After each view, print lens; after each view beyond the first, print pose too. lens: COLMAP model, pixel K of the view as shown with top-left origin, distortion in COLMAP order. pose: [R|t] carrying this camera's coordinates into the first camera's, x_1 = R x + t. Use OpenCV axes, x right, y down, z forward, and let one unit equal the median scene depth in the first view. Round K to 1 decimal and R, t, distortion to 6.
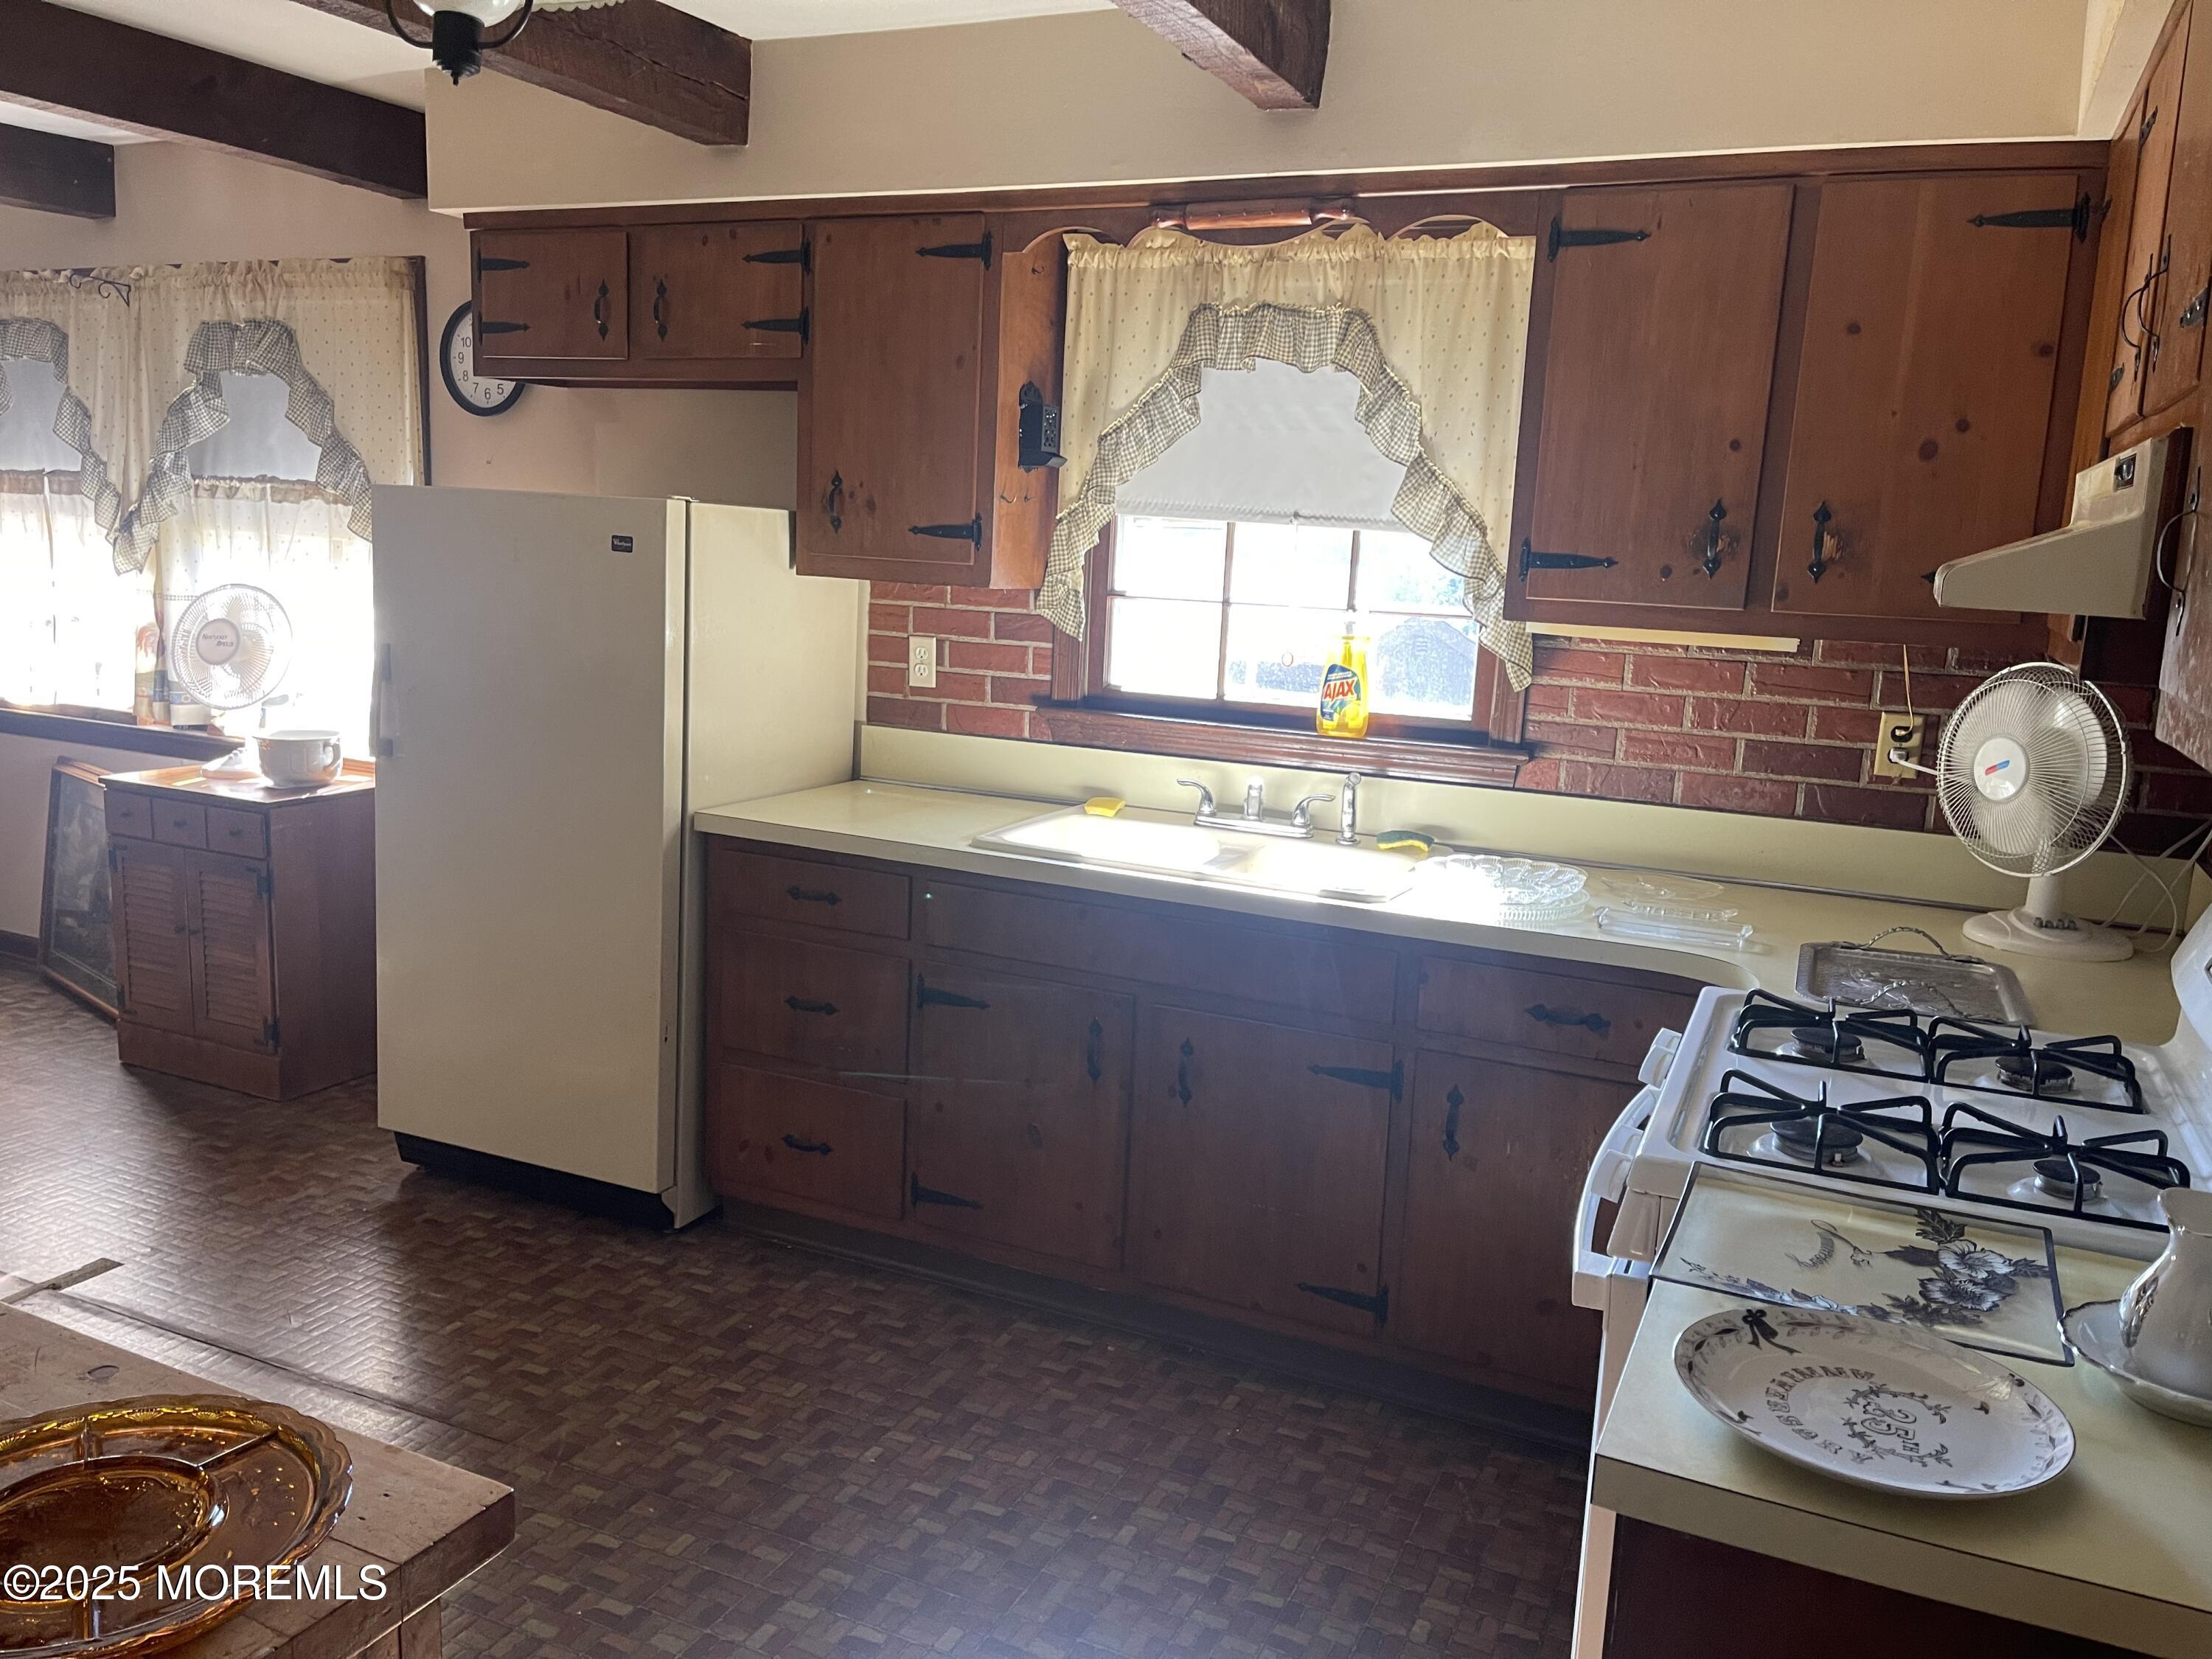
lens RADIAL K [[1685.4, 0, 1087.5], [0, 1685.4, 841.4], [0, 0, 1]] dist [0.059523, -0.085753]
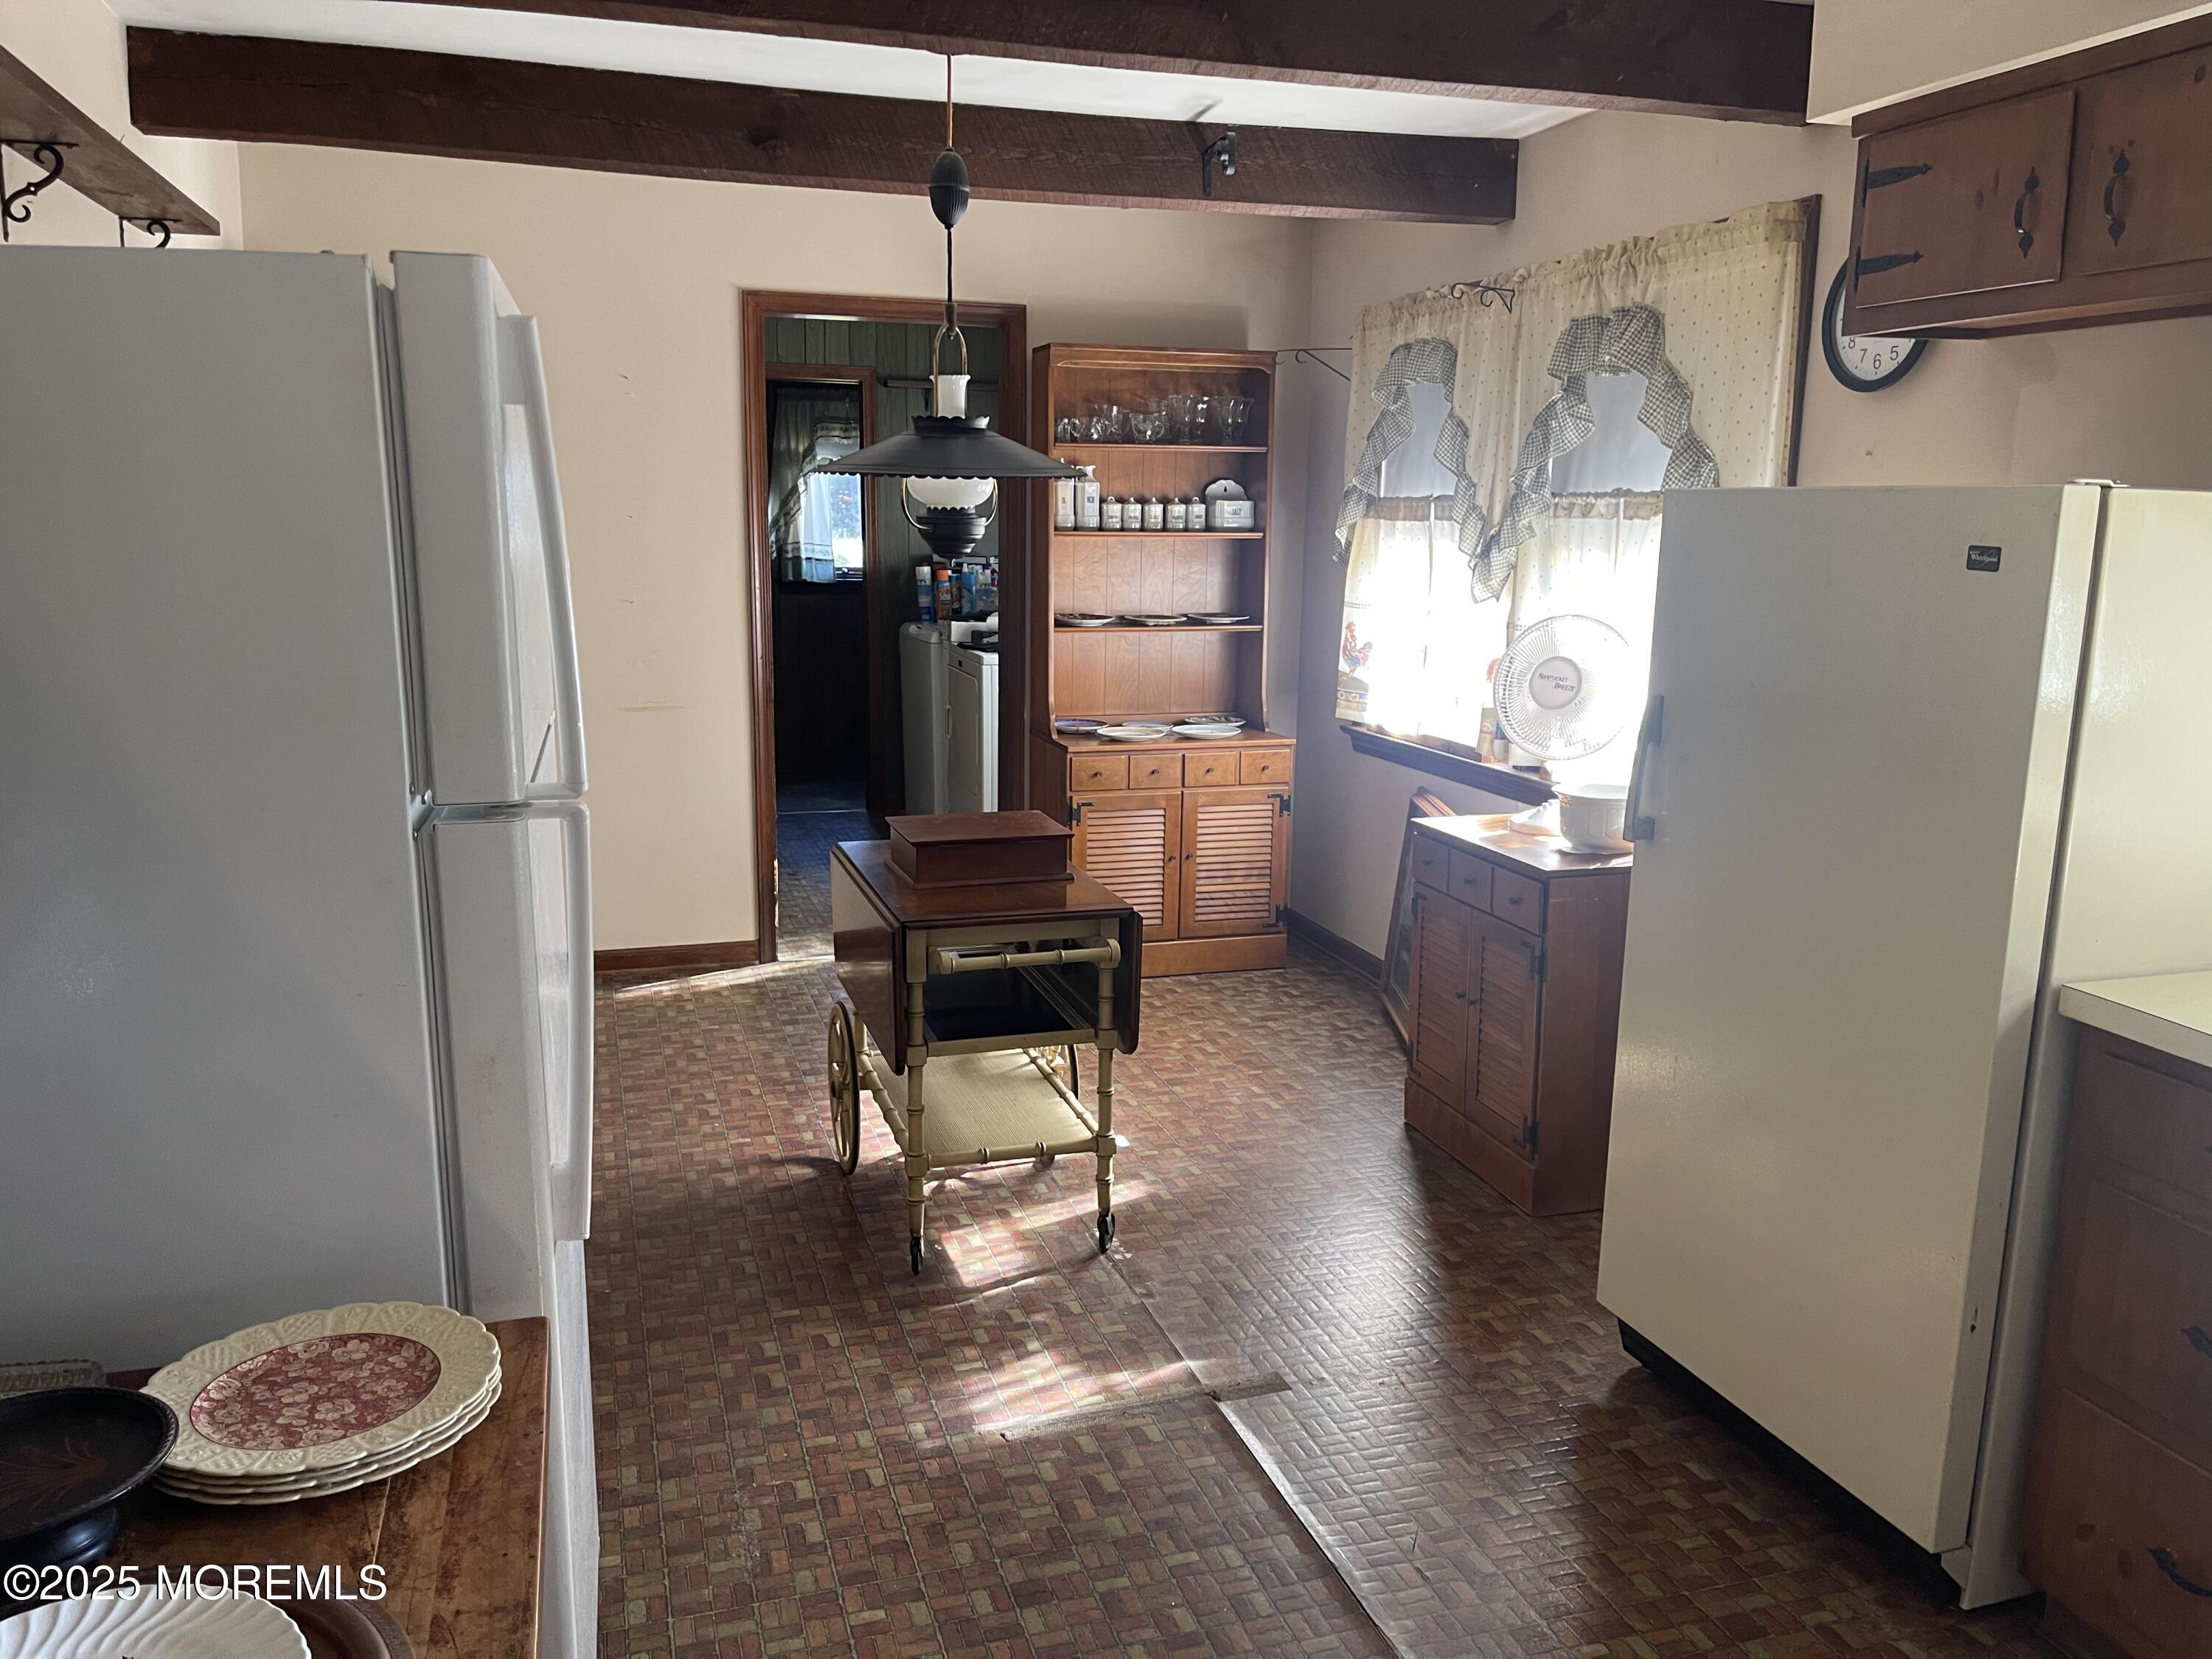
lens RADIAL K [[1685.4, 0, 1096.6], [0, 1685.4, 829.9], [0, 0, 1]] dist [0.059523, -0.085753]
pose [[0.674777, 0.095112, -0.731867, -0.017195], [-0.106051, 0.993865, 0.031383, -0.051474], [0.730362, 0.056439, 0.680725, 0.284974]]
